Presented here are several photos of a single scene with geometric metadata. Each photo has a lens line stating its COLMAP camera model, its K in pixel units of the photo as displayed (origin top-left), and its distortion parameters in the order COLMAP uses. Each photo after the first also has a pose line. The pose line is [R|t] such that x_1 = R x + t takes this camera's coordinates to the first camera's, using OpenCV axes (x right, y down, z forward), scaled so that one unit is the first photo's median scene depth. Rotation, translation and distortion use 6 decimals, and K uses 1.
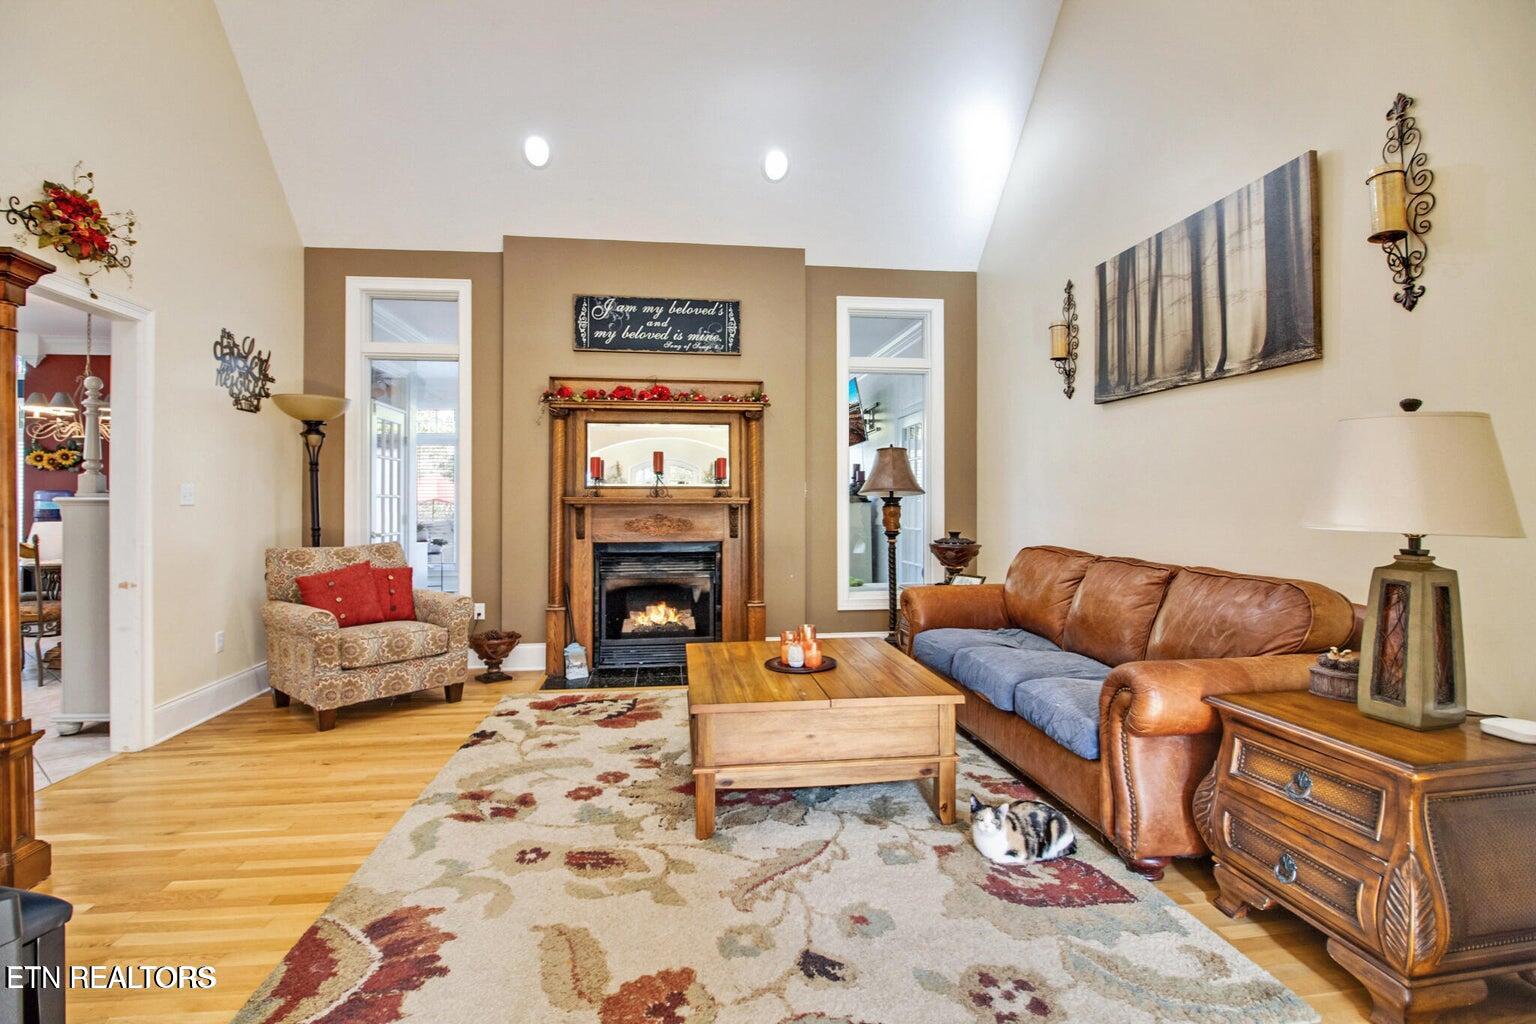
lens RADIAL K [[710.8, 0, 758.2], [0, 710.8, 512.0], [0, 0, 1]] dist [-0.010623, -0.006882]
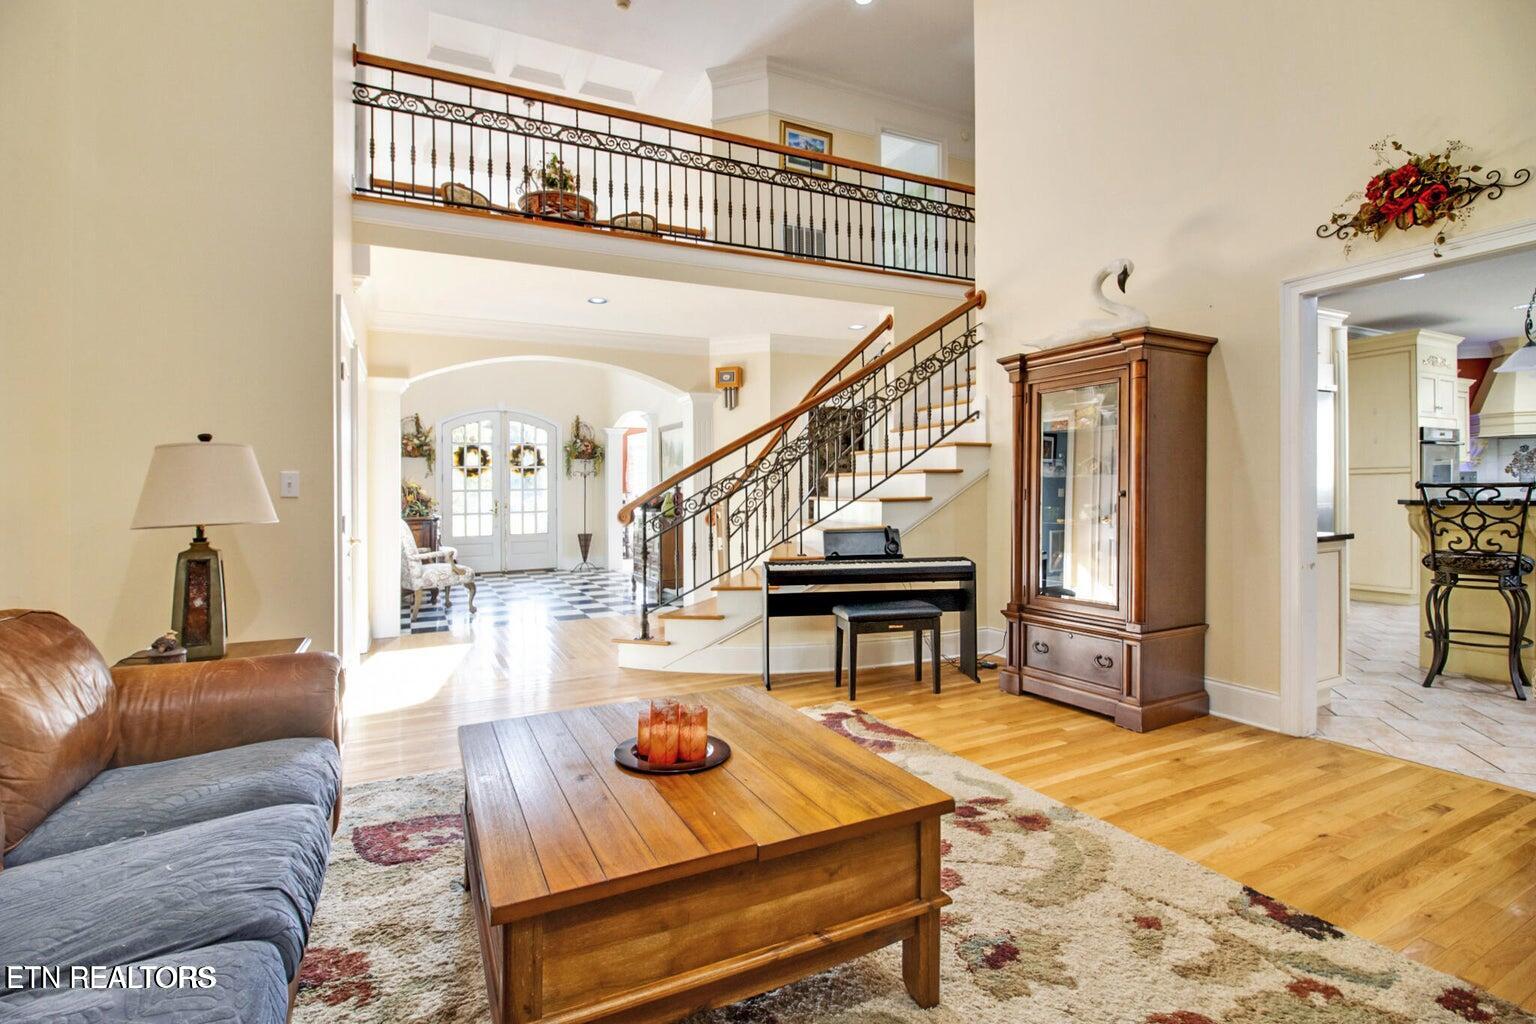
lens RADIAL K [[710.8, 0, 779.6], [0, 710.8, 504.7], [0, 0, 1]] dist [-0.010623, -0.006882]
pose [[-0.941310, 0.018649, -0.337027, 0.117829], [0.015813, 0.999813, 0.011159, -0.004262], [0.337172, 0.005175, -0.941429, 1.097143]]
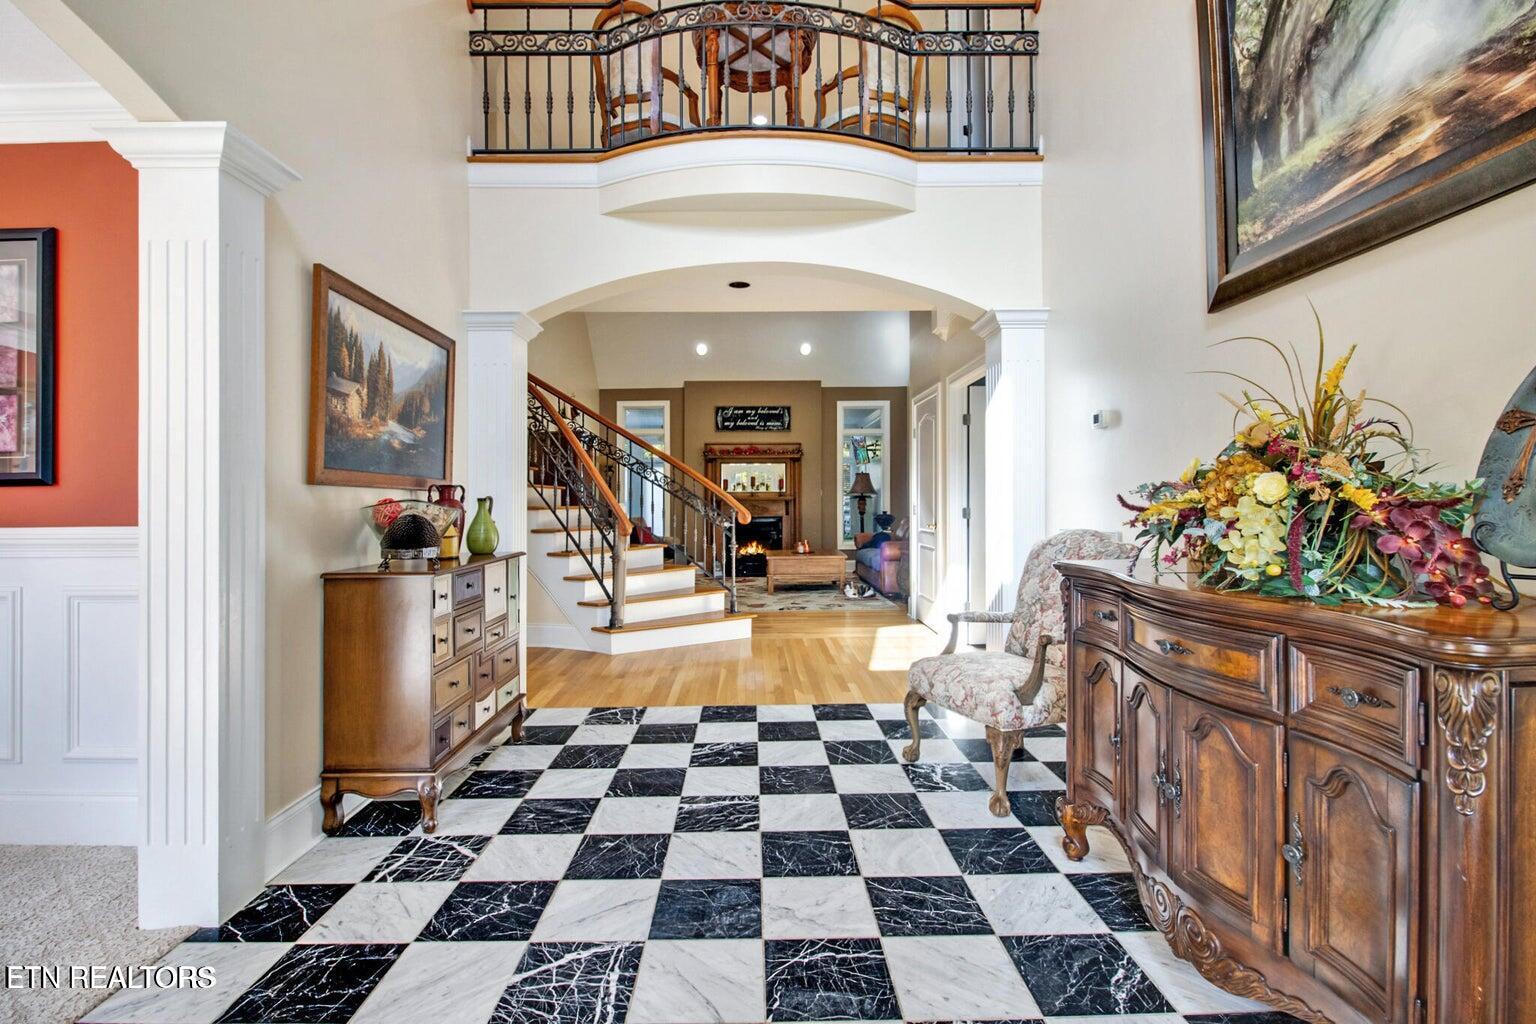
lens RADIAL K [[710.8, 0, 765.7], [0, 710.8, 502.6], [0, 0, 1]] dist [-0.010623, -0.006882]
pose [[0.994484, -0.001962, -0.104868, 0.132720], [0.001969, 0.999998, -0.000037, -0.003479], [0.104868, -0.000169, 0.994486, -1.224109]]
